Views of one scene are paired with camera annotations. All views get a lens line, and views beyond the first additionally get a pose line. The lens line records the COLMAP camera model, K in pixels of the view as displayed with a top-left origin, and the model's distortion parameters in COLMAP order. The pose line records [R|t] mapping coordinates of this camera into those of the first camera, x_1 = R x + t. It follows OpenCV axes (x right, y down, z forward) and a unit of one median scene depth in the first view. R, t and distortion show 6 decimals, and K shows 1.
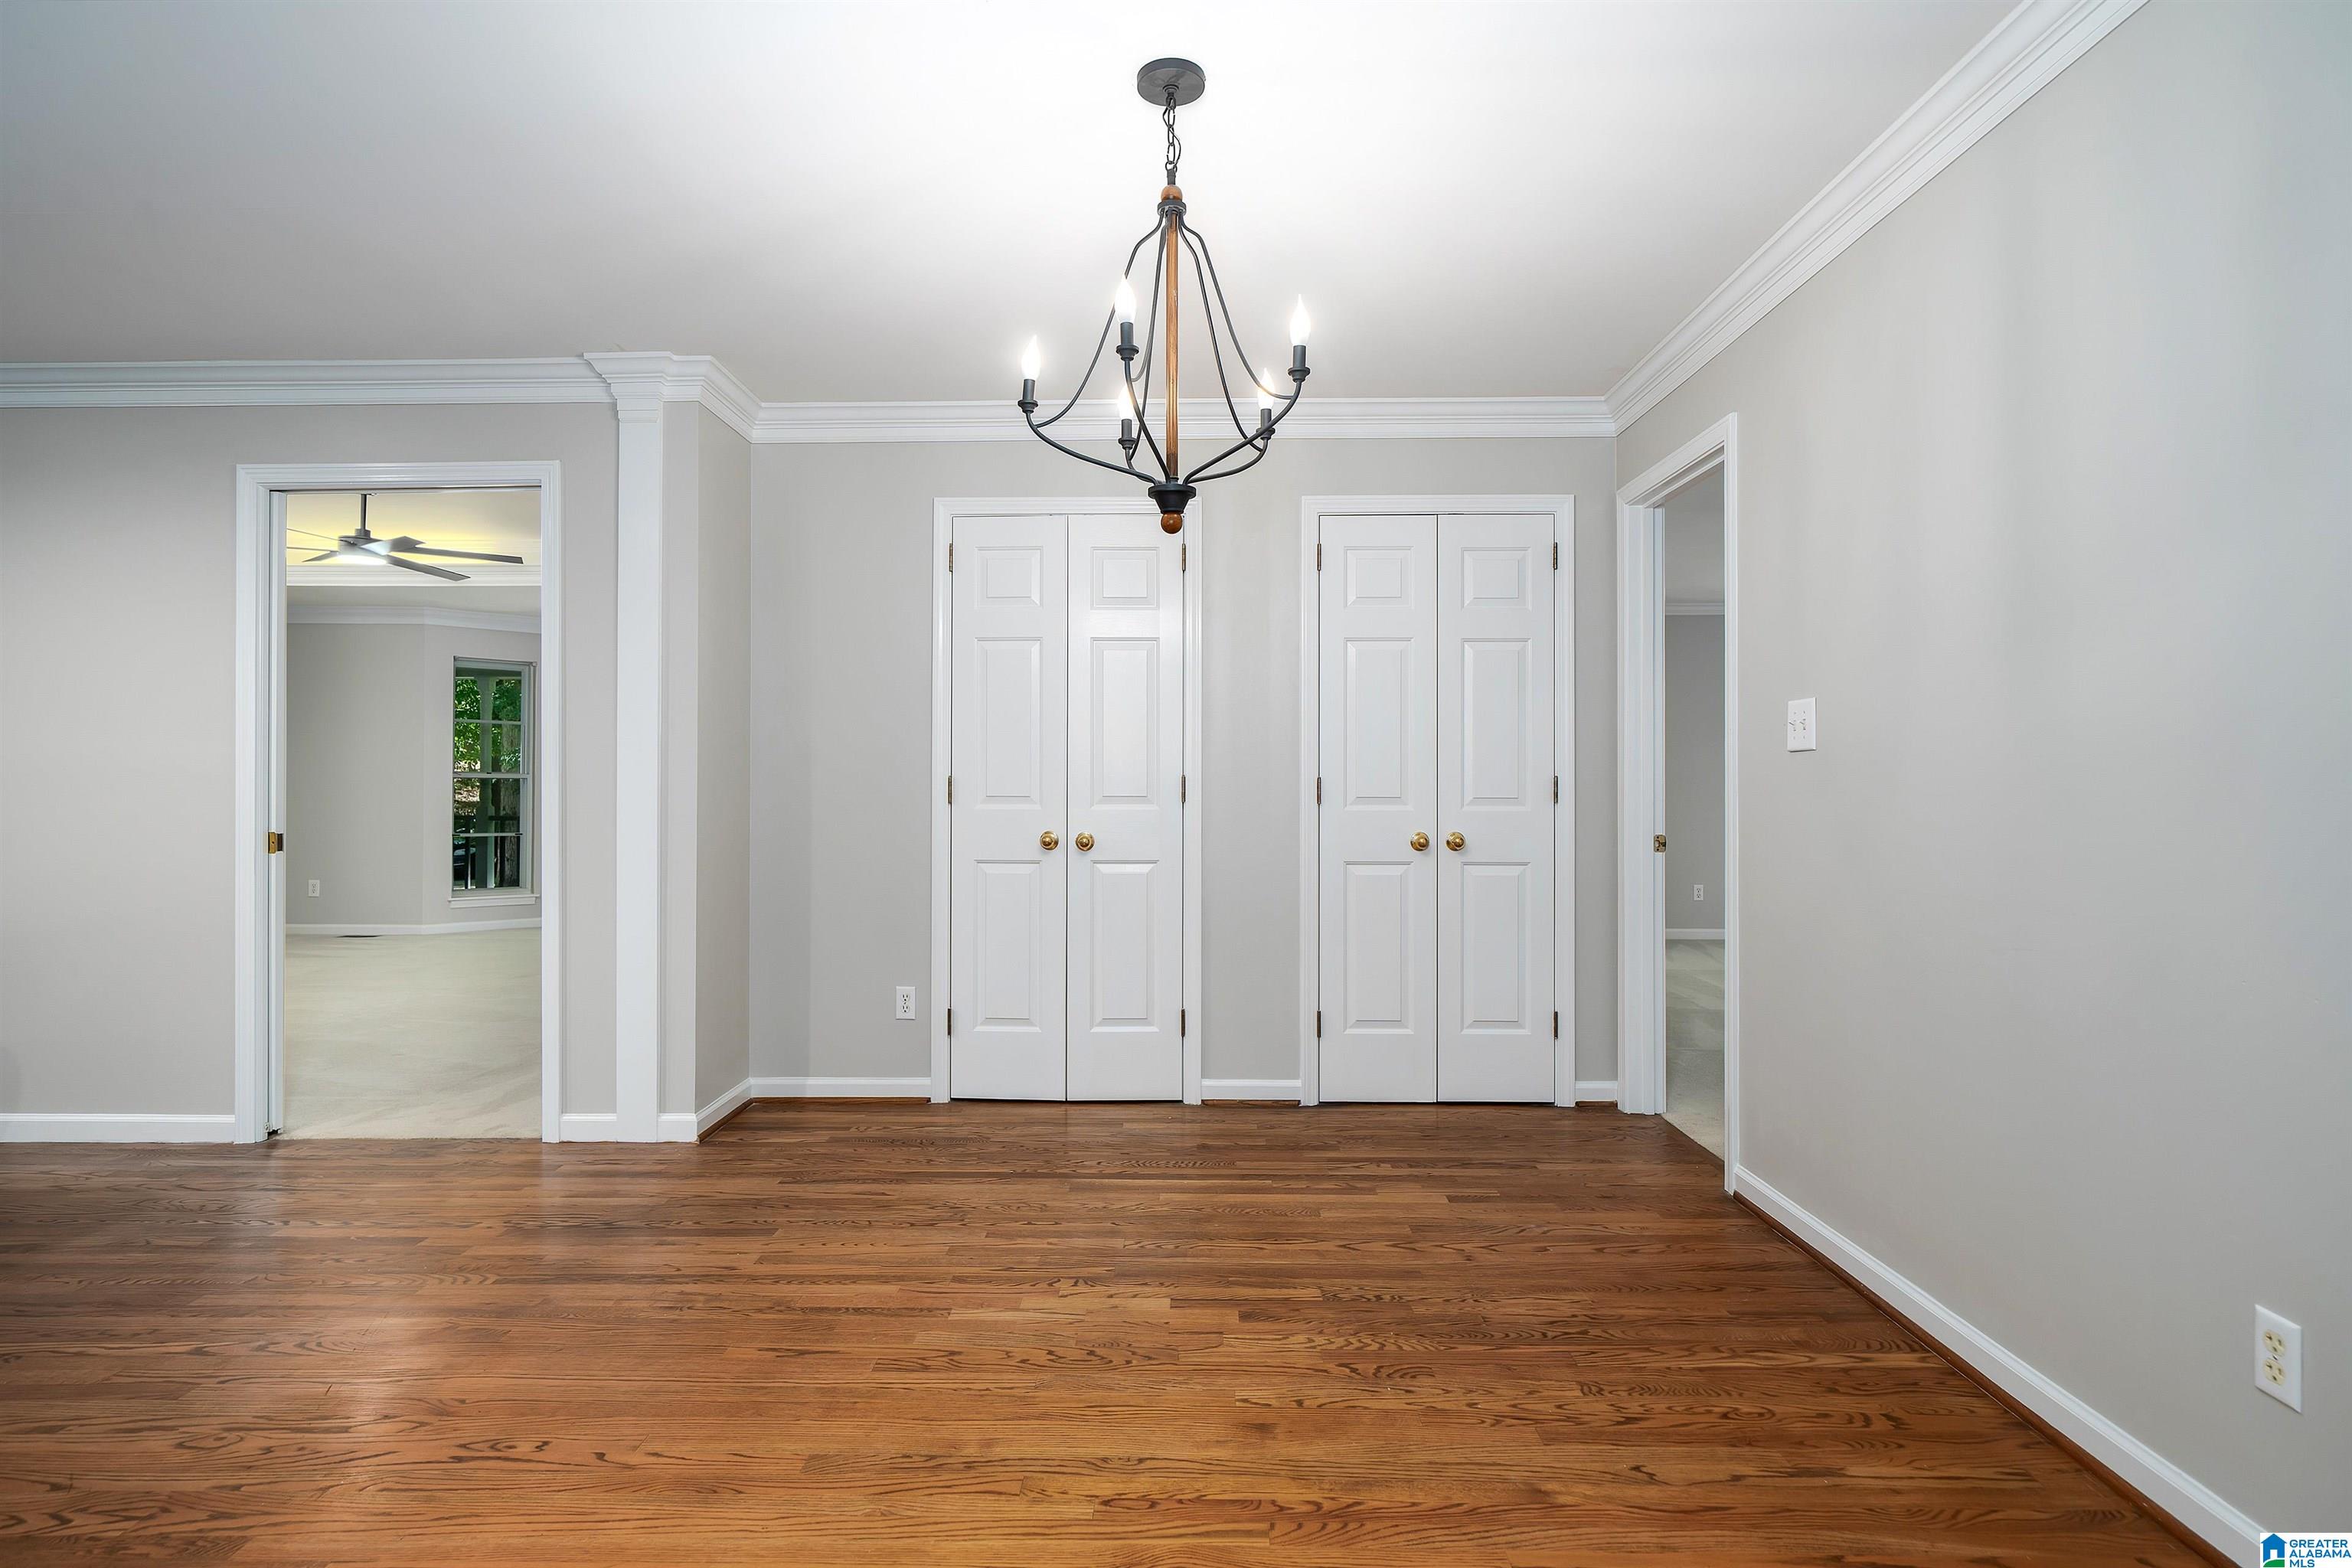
lens RADIAL K [[1236.7, 0, 1180.9], [0, 1236.7, 780.0], [0, 0, 1]] dist [0.006196, -0.000480]
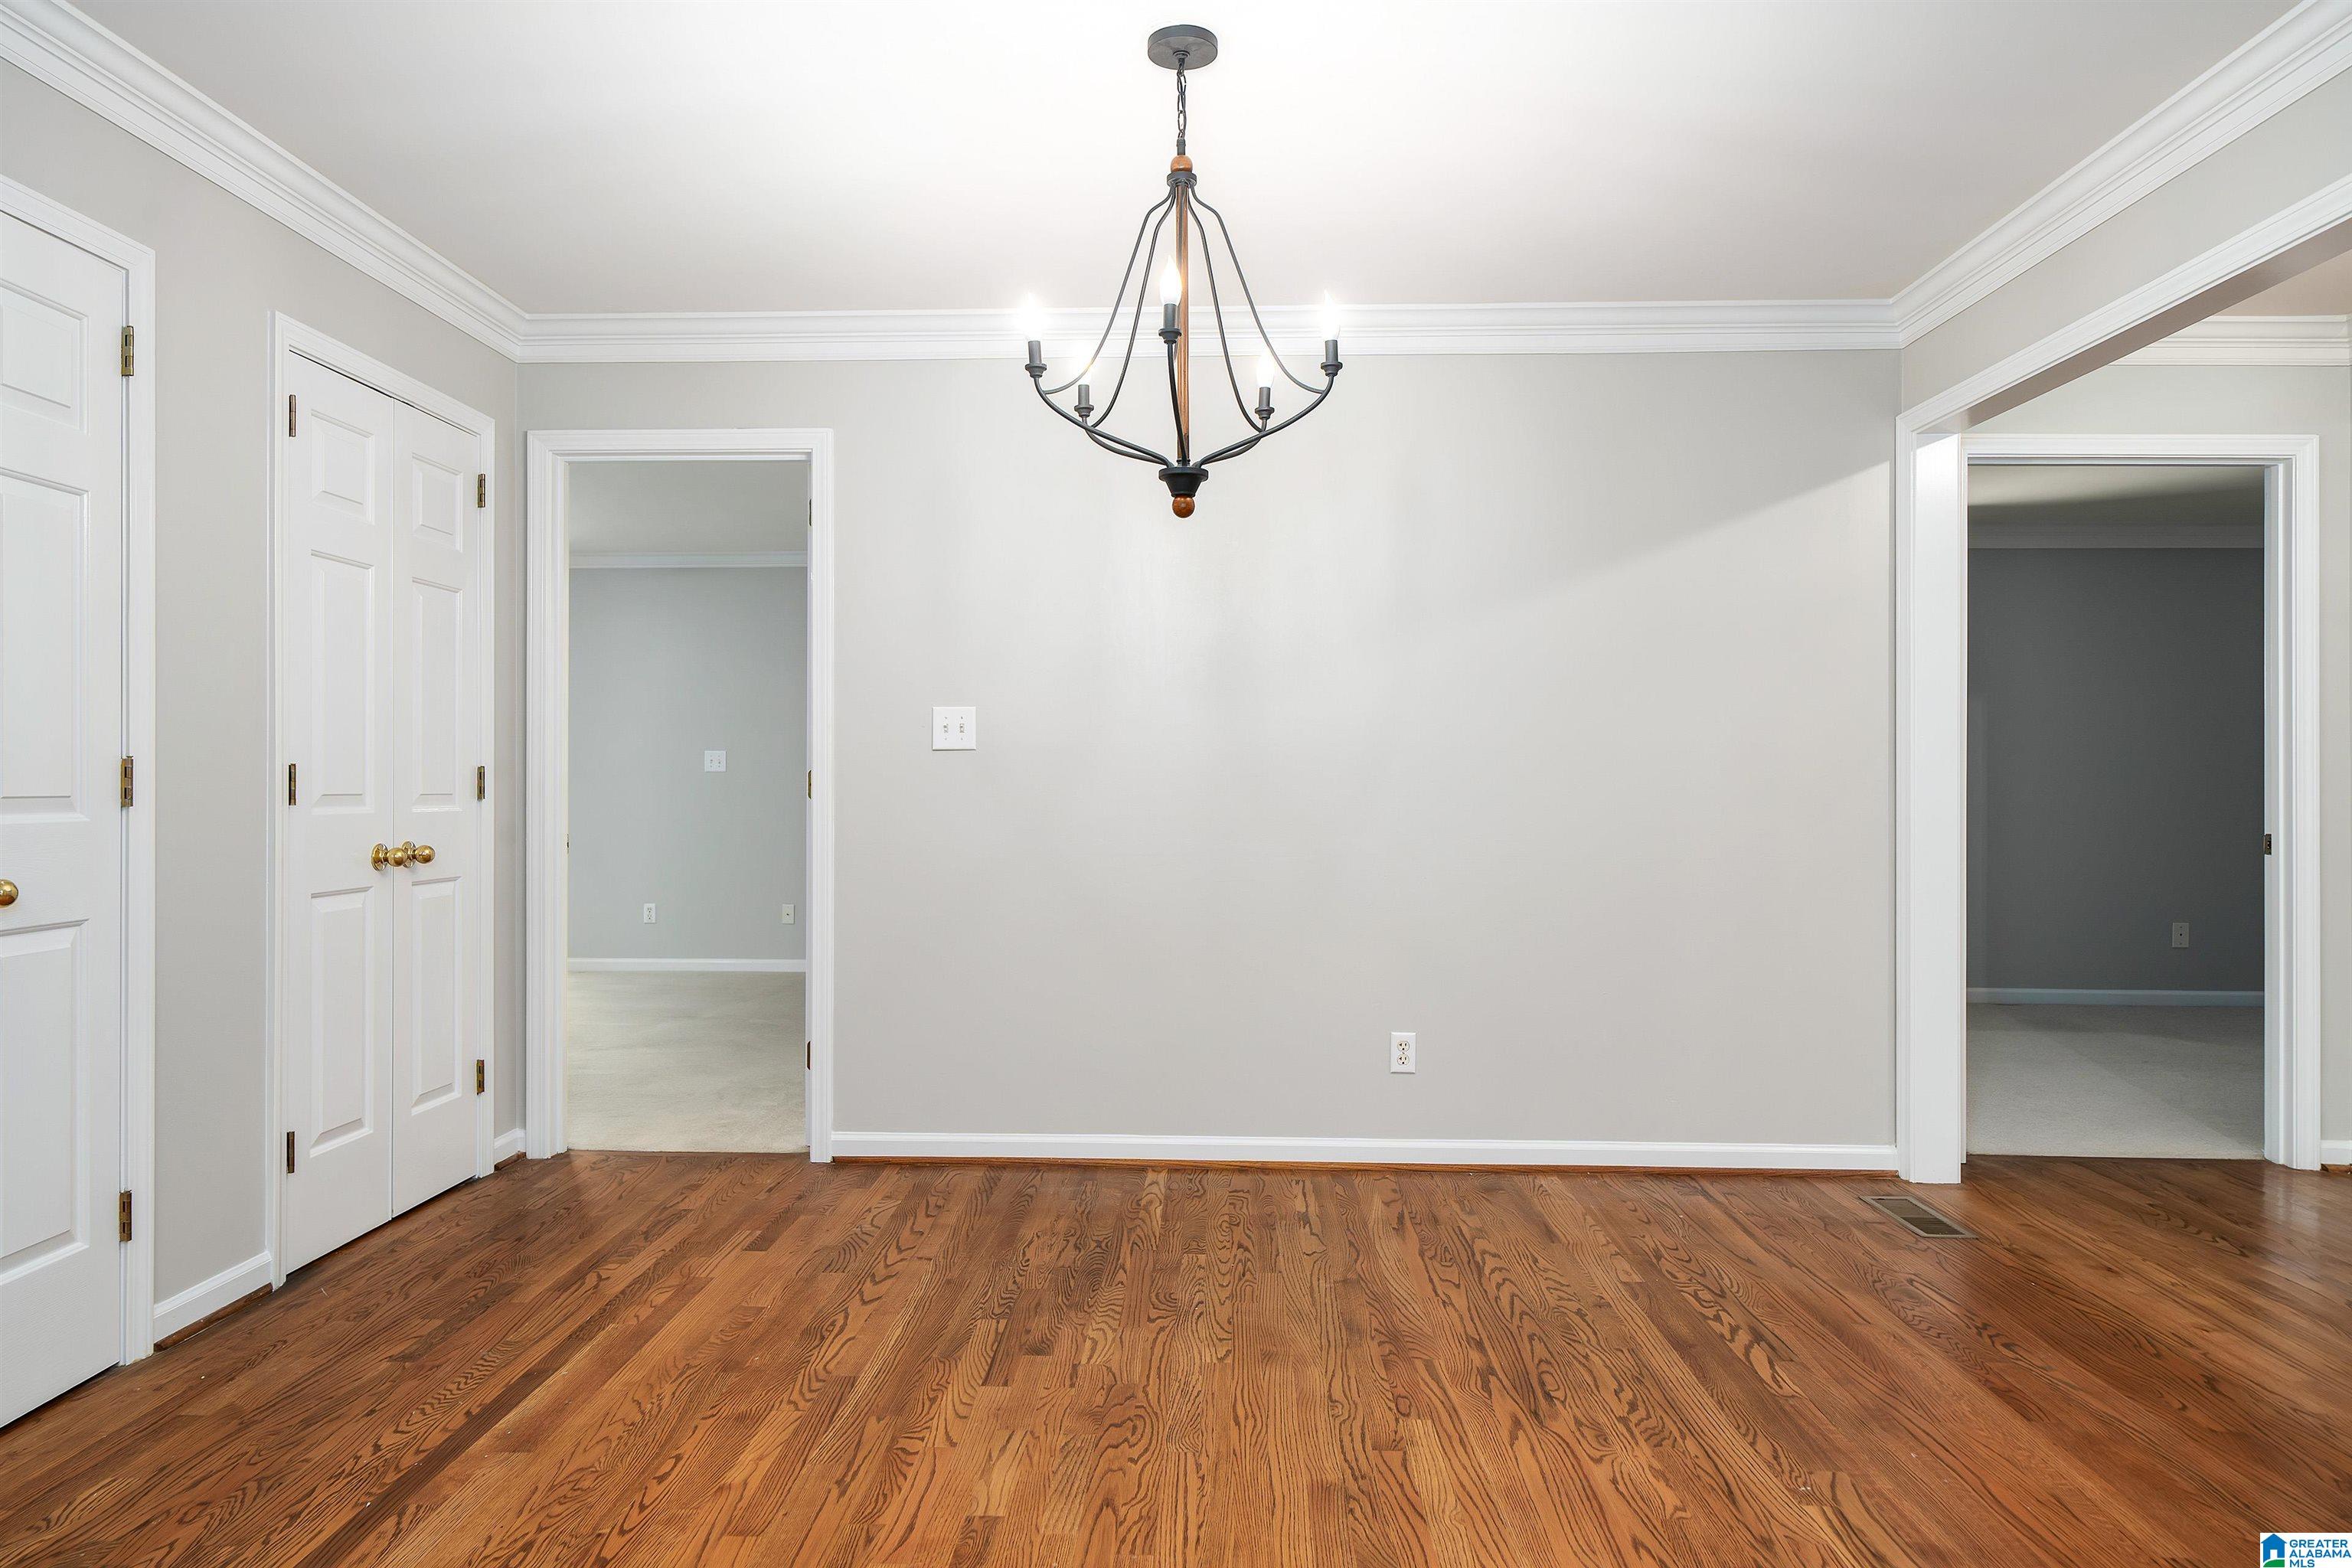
lens RADIAL K [[1428.3, 0, 1173.7], [0, 1428.3, 782.4], [0, 0, 1]] dist [0.009641, 0.000754]
pose [[0.025847, -0.000553, 0.999666, -0.828791], [-0.006228, 0.999980, 0.000715, 0.005233], [-0.999647, -0.006244, 0.025843, 0.716004]]
